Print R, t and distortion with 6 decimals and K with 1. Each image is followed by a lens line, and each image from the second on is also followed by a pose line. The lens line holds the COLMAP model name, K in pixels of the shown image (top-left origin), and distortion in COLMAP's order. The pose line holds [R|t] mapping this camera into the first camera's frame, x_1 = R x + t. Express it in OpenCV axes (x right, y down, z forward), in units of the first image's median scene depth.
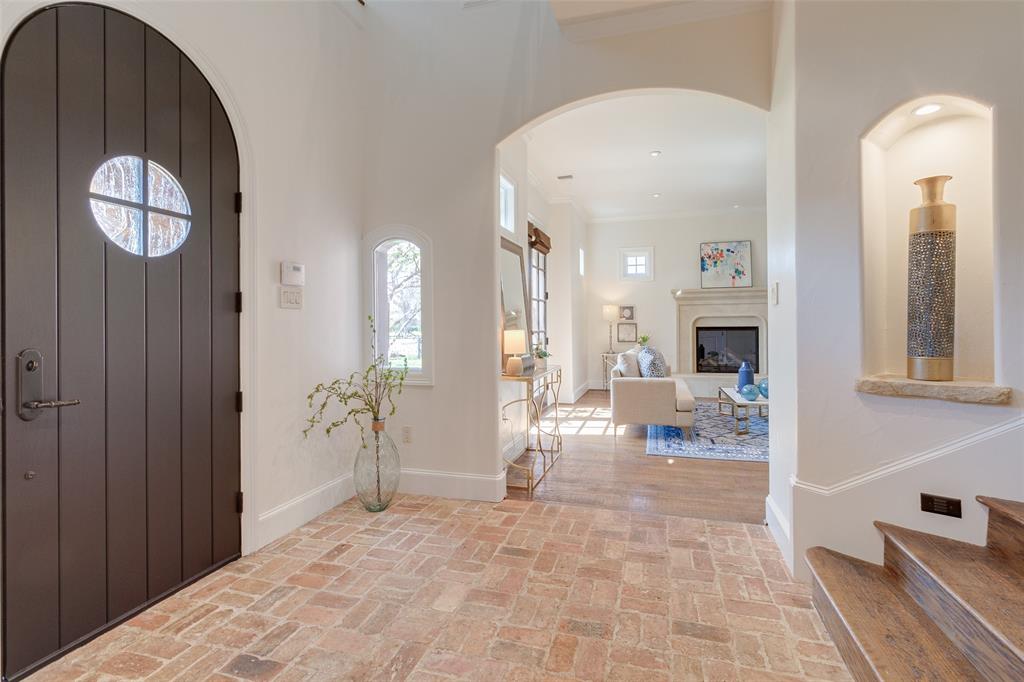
lens RADIAL K [[475.9, 0, 524.7], [0, 475.9, 324.8], [0, 0, 1]] dist [0.000838, -0.000032]
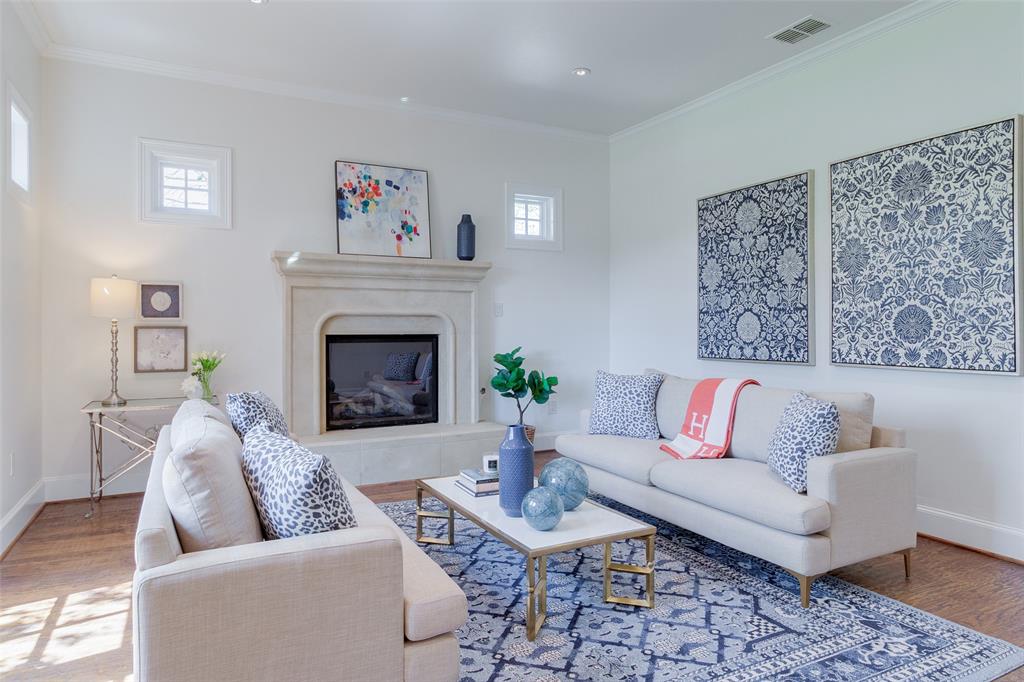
lens RADIAL K [[631.0, 0, 518.6], [0, 631.0, 330.8], [0, 0, 1]] dist [-0.002810, 0.002272]
pose [[0.724847, 0.004233, 0.688896, 0.067810], [-0.006305, 0.999980, 0.000488, -0.001656], [-0.688881, -0.004697, 0.724860, 0.416815]]
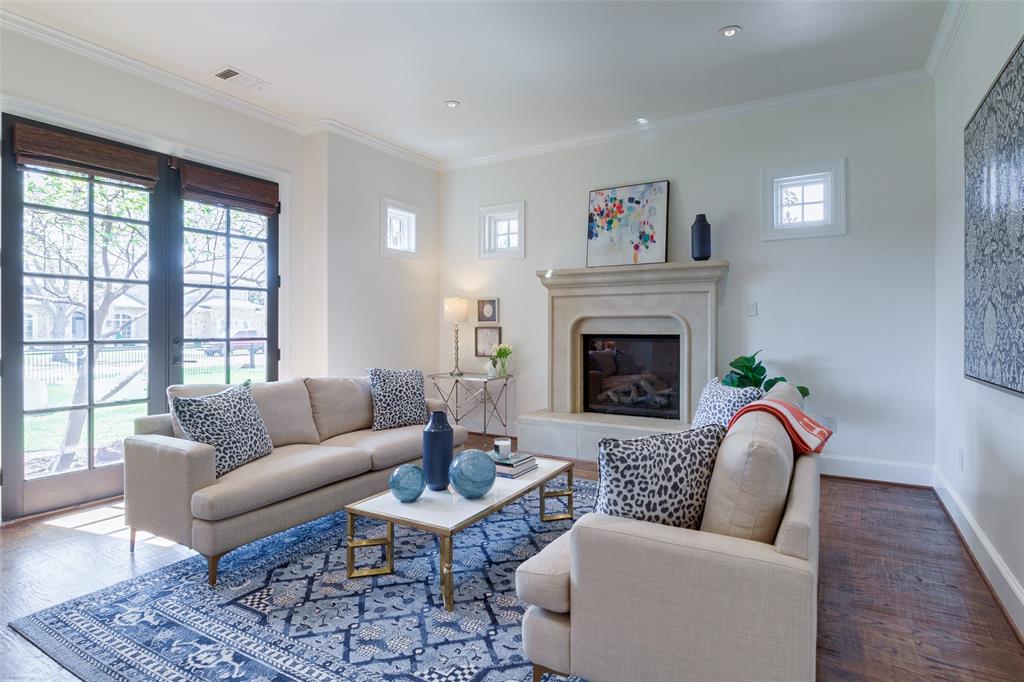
lens RADIAL K [[537.8, 0, 527.8], [0, 537.8, 325.1], [0, 0, 1]] dist [0.005571, 0.000507]
pose [[0.969465, 0.008111, -0.245094, 0.461020], [-0.008999, 0.999956, -0.002503, -0.004628], [0.245063, 0.004632, 0.969496, 0.344506]]
